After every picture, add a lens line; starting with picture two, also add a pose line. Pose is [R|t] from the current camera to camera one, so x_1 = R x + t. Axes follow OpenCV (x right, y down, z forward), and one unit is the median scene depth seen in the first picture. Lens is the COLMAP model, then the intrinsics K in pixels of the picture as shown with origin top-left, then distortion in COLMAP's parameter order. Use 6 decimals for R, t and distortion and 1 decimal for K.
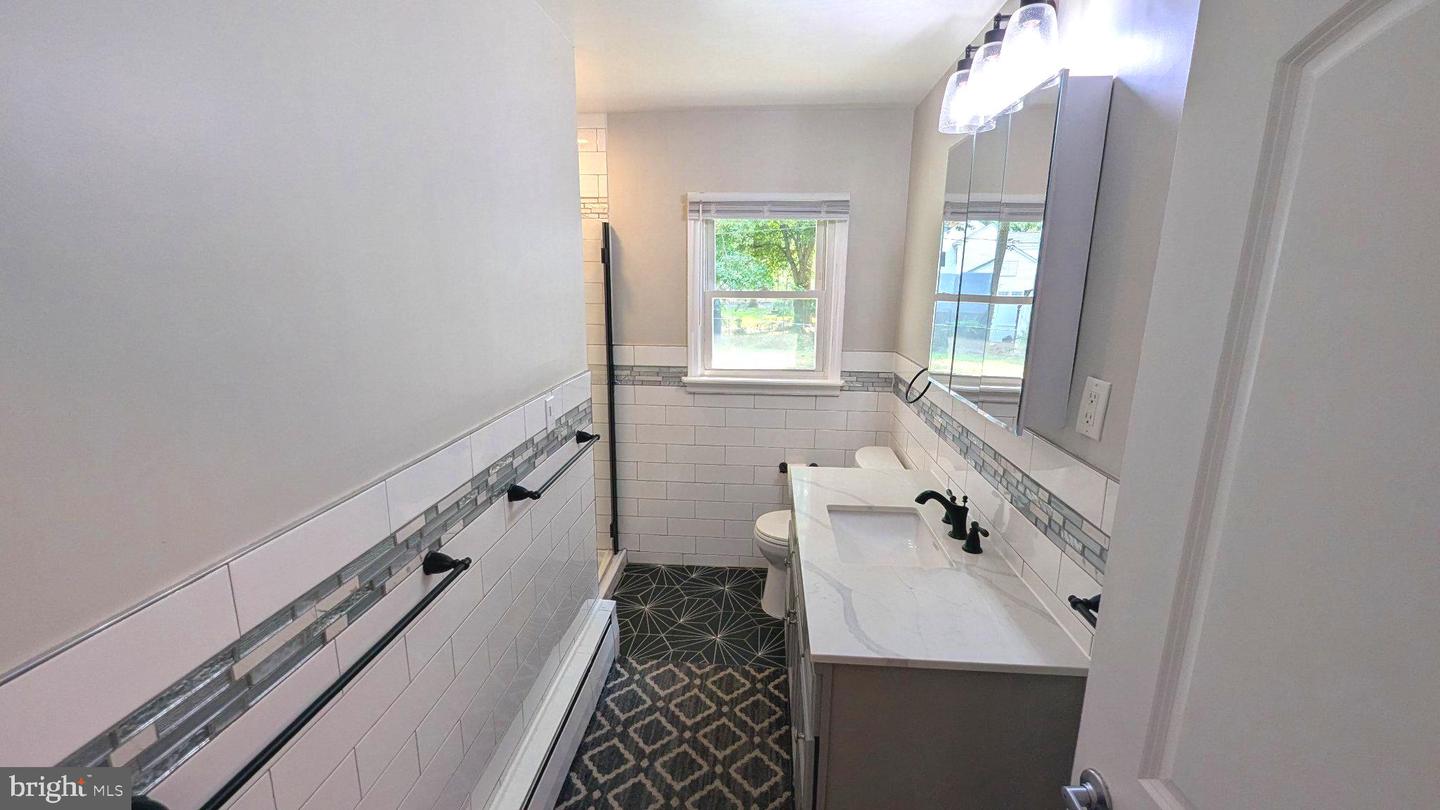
lens RADIAL K [[599.5, 0, 723.9], [0, 599.5, 409.8], [0, 0, 1]] dist [0.001048, -0.000397]
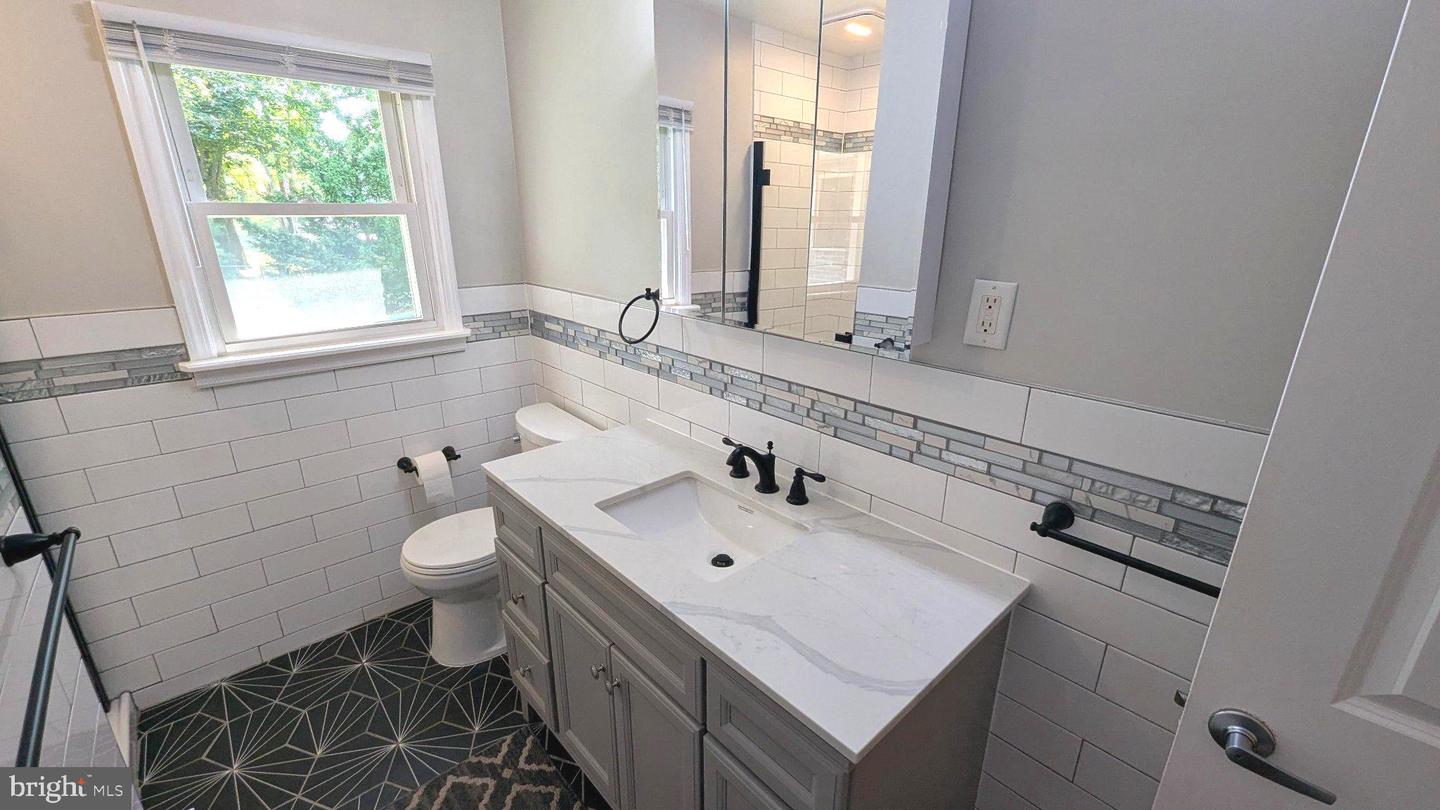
lens RADIAL K [[599.5, 0, 723.9], [0, 599.5, 409.8], [0, 0, 1]] dist [0.001048, -0.000397]
pose [[0.685591, -0.235621, 0.688801, -0.123046], [0.156617, 0.971756, 0.176525, -0.034061], [-0.710940, -0.013146, 0.703130, 0.263580]]
